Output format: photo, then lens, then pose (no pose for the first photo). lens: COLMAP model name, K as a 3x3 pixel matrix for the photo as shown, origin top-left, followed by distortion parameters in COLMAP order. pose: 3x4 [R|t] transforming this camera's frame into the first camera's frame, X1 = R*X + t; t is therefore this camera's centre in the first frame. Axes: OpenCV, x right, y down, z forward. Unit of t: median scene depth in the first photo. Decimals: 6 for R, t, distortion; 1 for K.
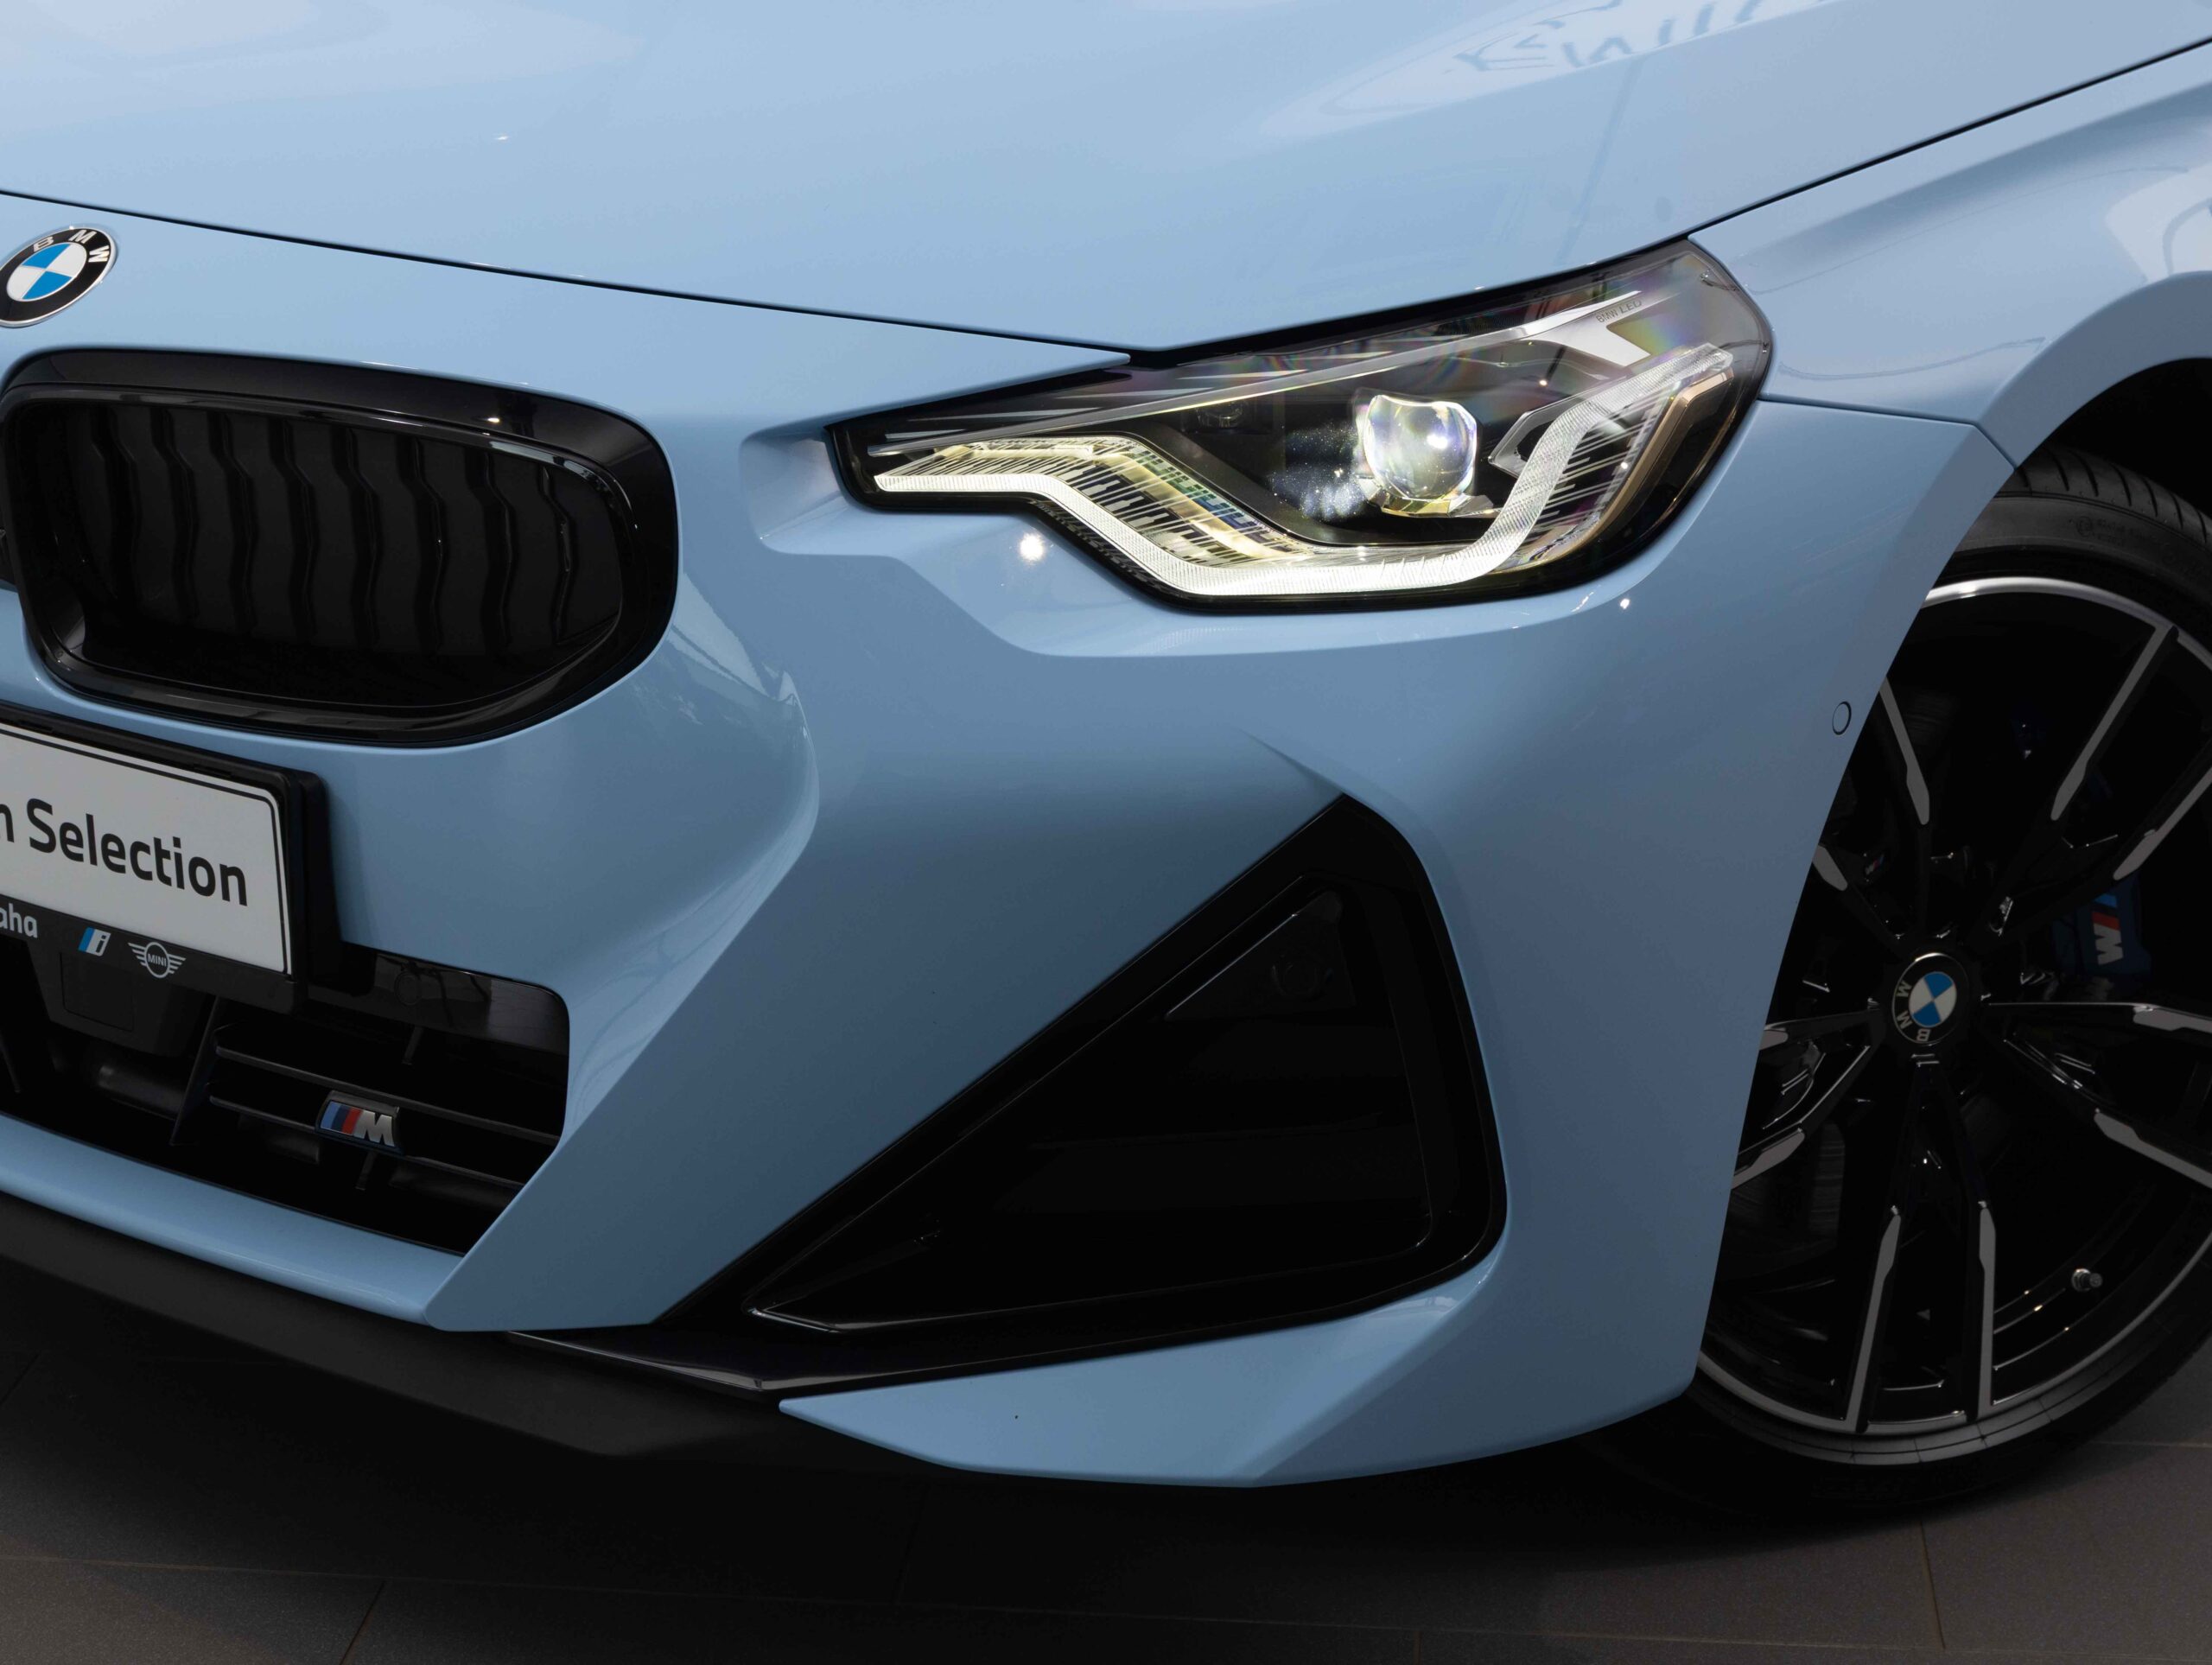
lens RADIAL K [[4744.8, 0, 1106.0], [0, 4744.8, 832.5], [0, 0, 1]] dist [-0.004480, -0.460234]
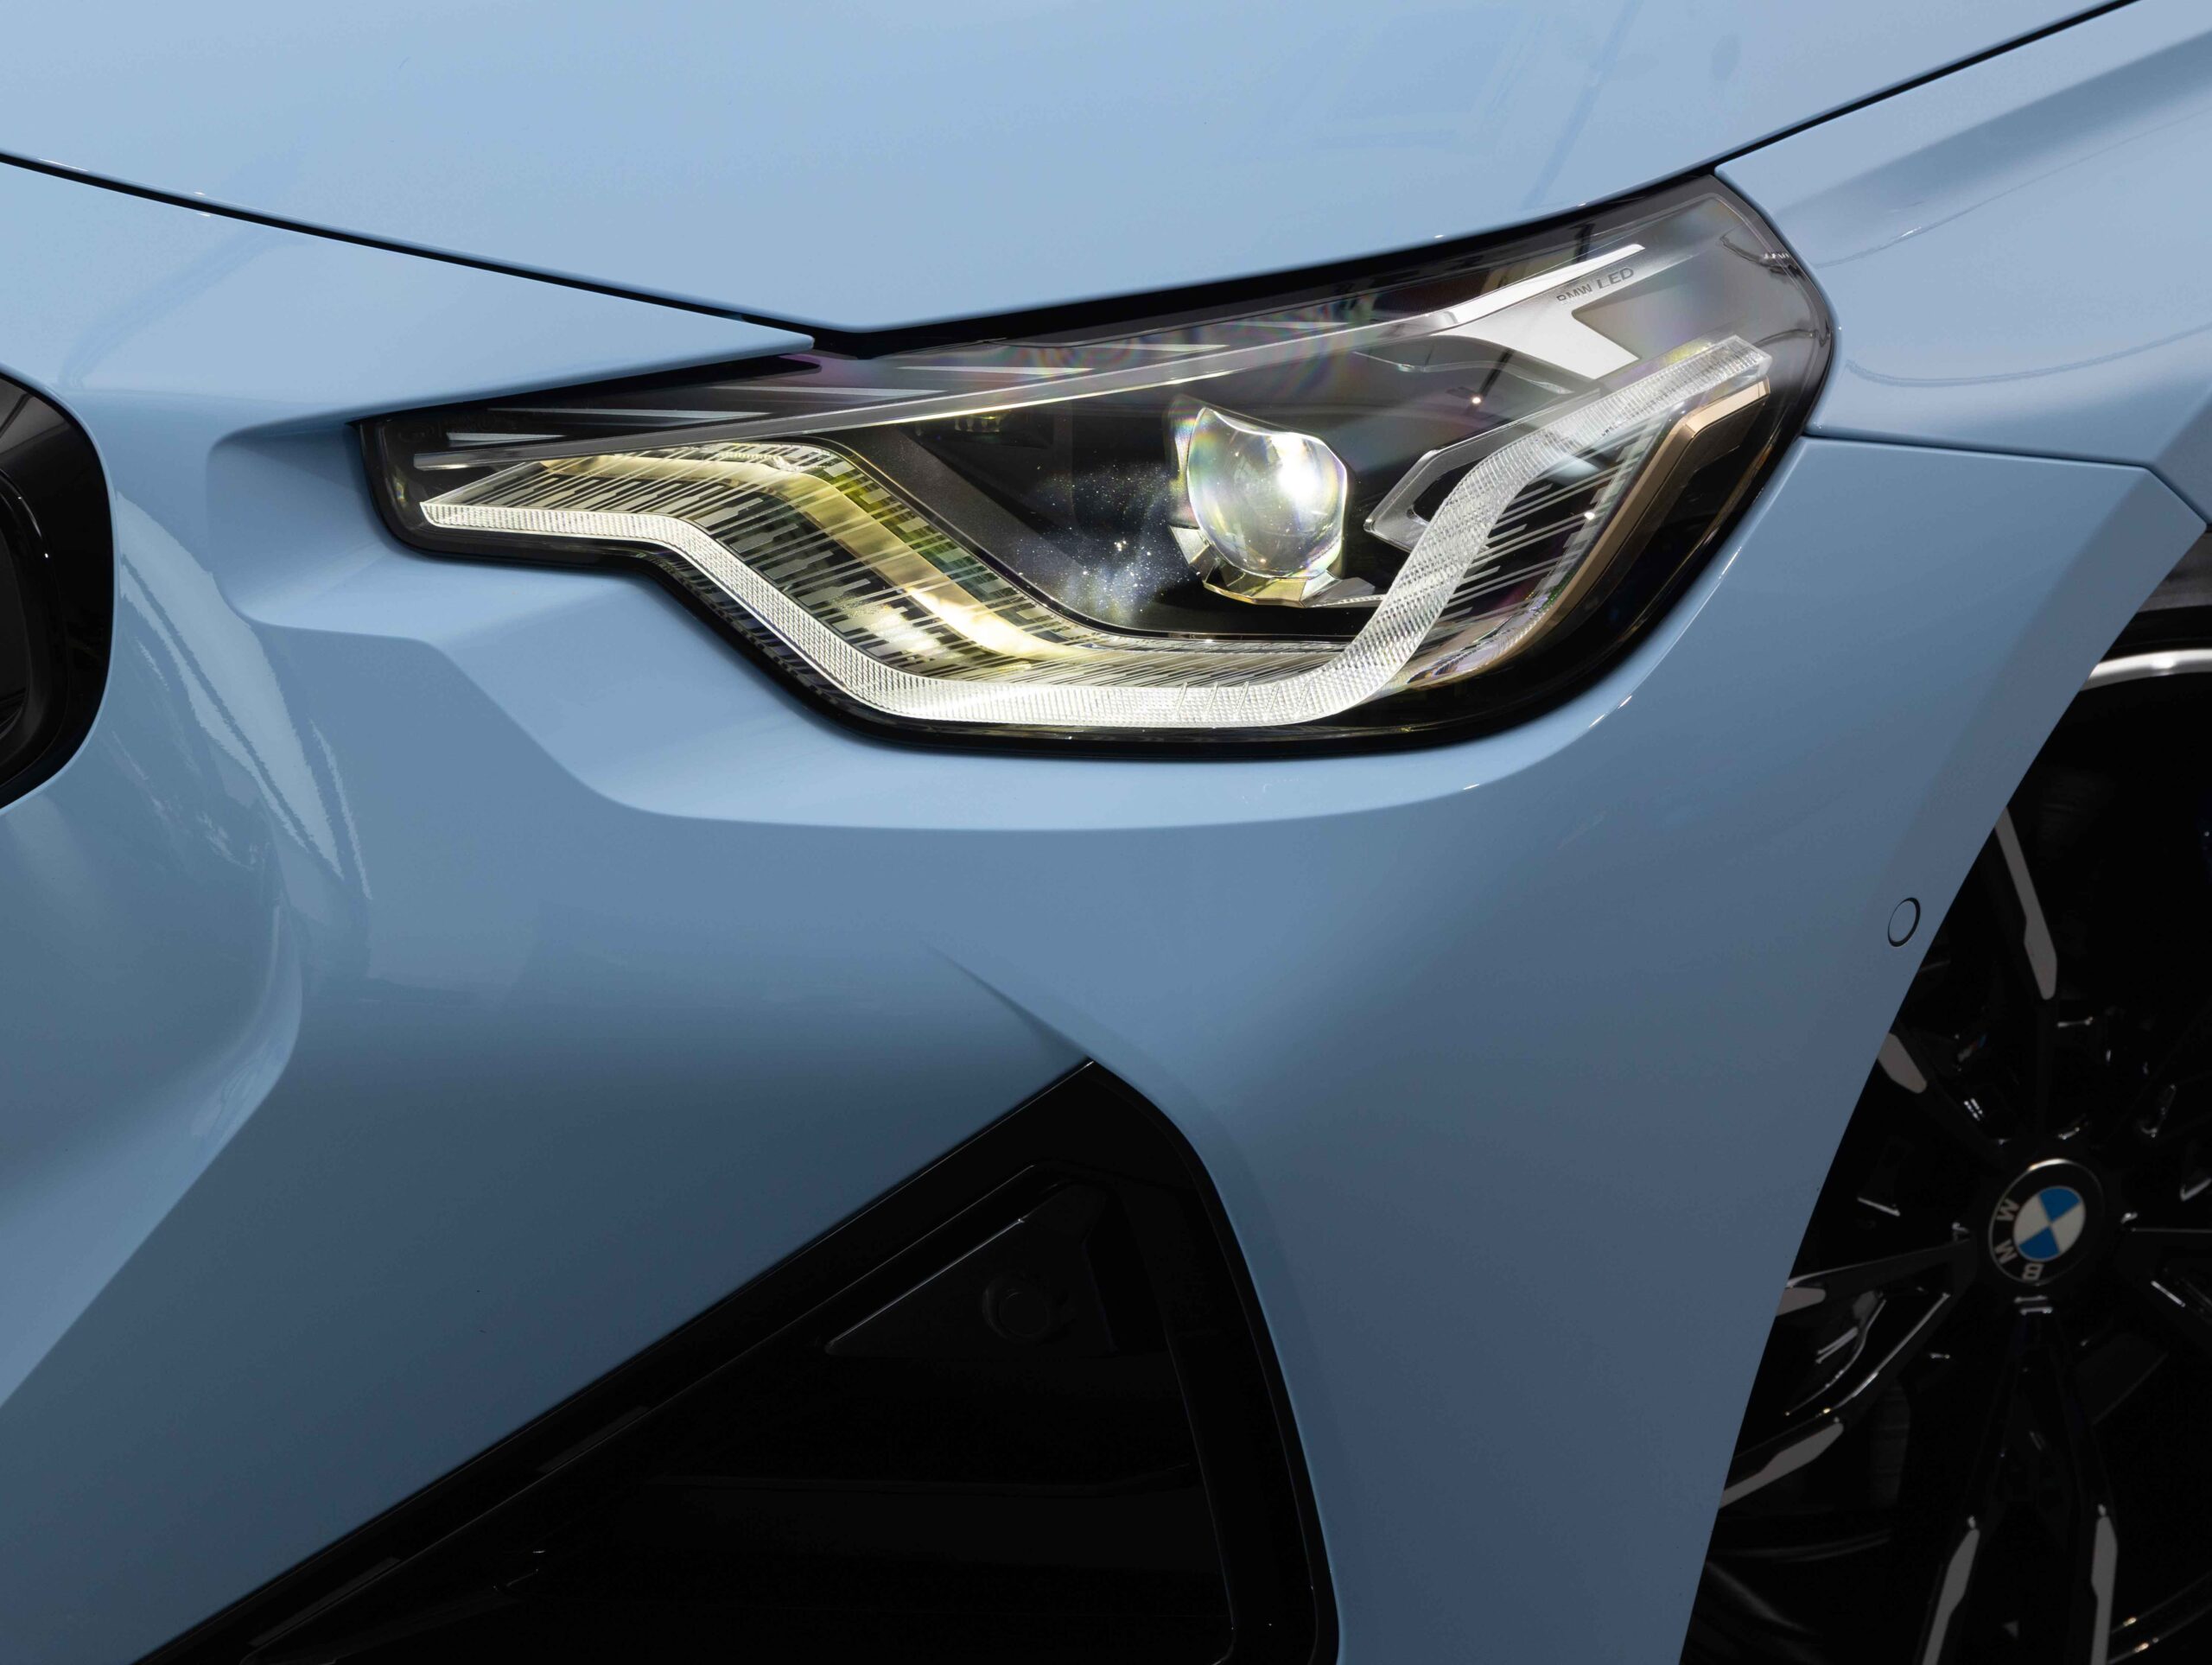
lens RADIAL K [[4744.8, 0, 1106.0], [0, 4744.8, 832.5], [0, 0, 1]] dist [-0.004480, -0.460234]
pose [[0.996791, 0.055321, -0.057864, 0.083848], [-0.049105, 0.993382, 0.103827, -0.100678], [0.063225, -0.100652, 0.992911, 0.348825]]
